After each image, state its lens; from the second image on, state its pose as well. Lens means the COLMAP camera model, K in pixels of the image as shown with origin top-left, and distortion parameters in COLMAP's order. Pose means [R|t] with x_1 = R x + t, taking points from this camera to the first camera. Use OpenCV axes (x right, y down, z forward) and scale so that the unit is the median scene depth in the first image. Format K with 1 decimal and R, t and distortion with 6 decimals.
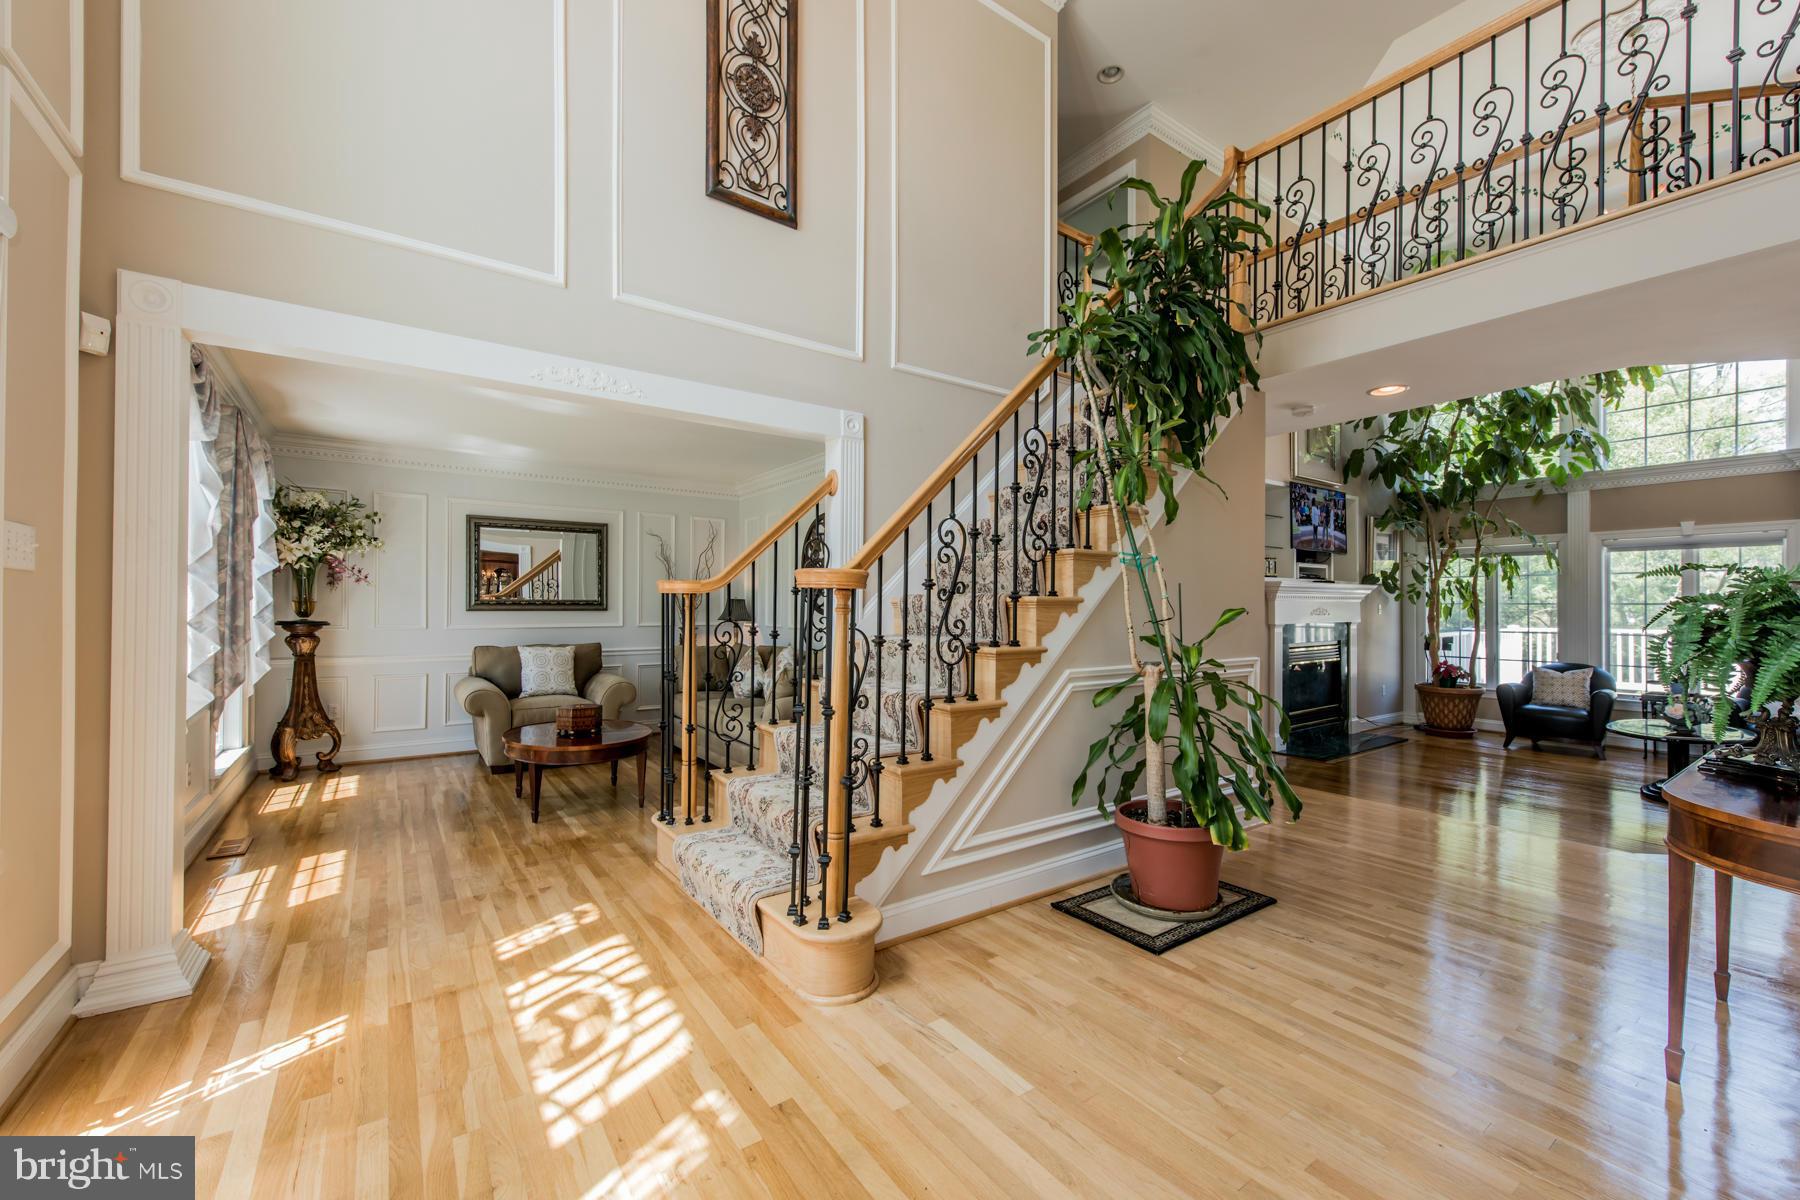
lens RADIAL K [[720.6, 0, 900.0], [0, 720.6, 600.0], [0, 0, 1]] dist [0.001870, -0.000588]
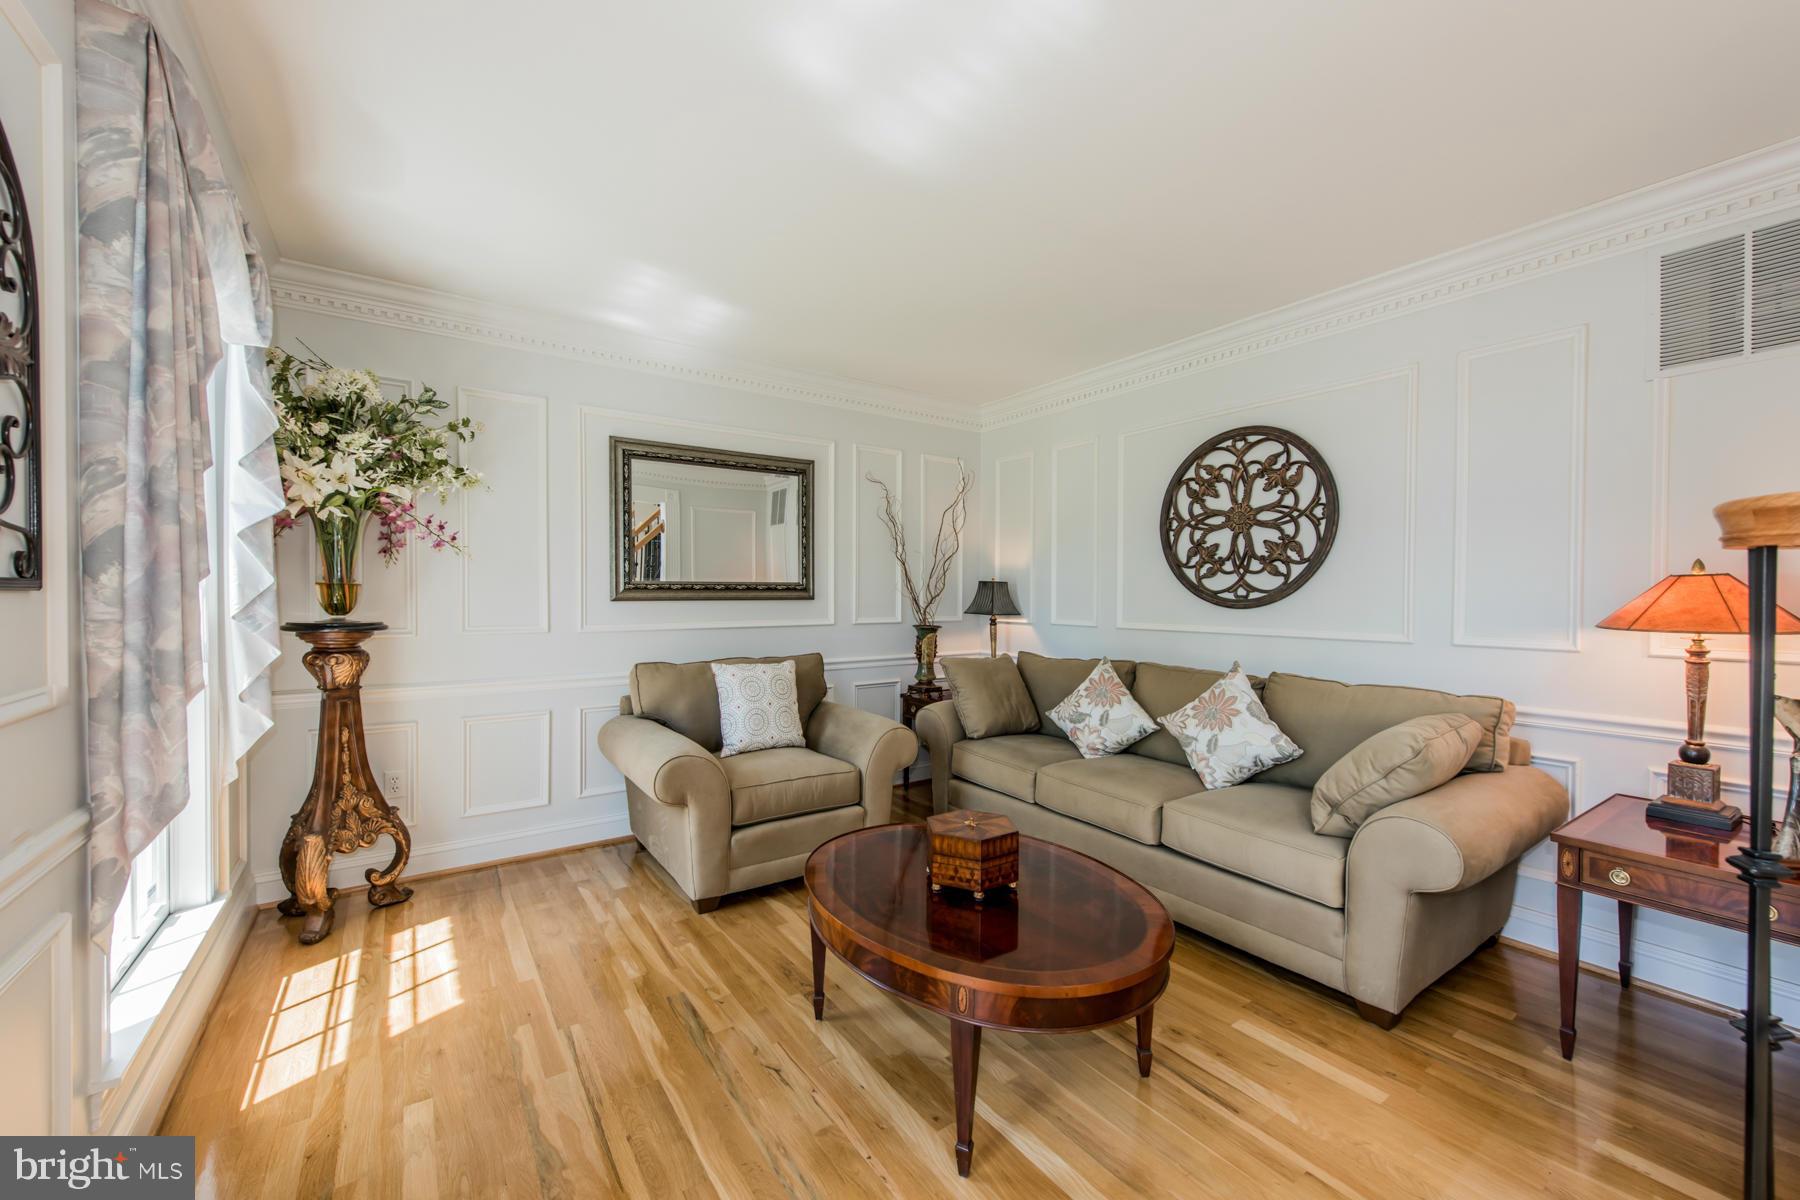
lens RADIAL K [[708.7, 0, 901.9], [0, 708.7, 601.8], [0, 0, 1]] dist [0.003280, -0.000045]
pose [[0.999948, 0.000670, -0.010137, -0.419711], [-0.000438, 0.999737, 0.022914, 0.002740], [0.010149, -0.022908, 0.999686, 0.498316]]
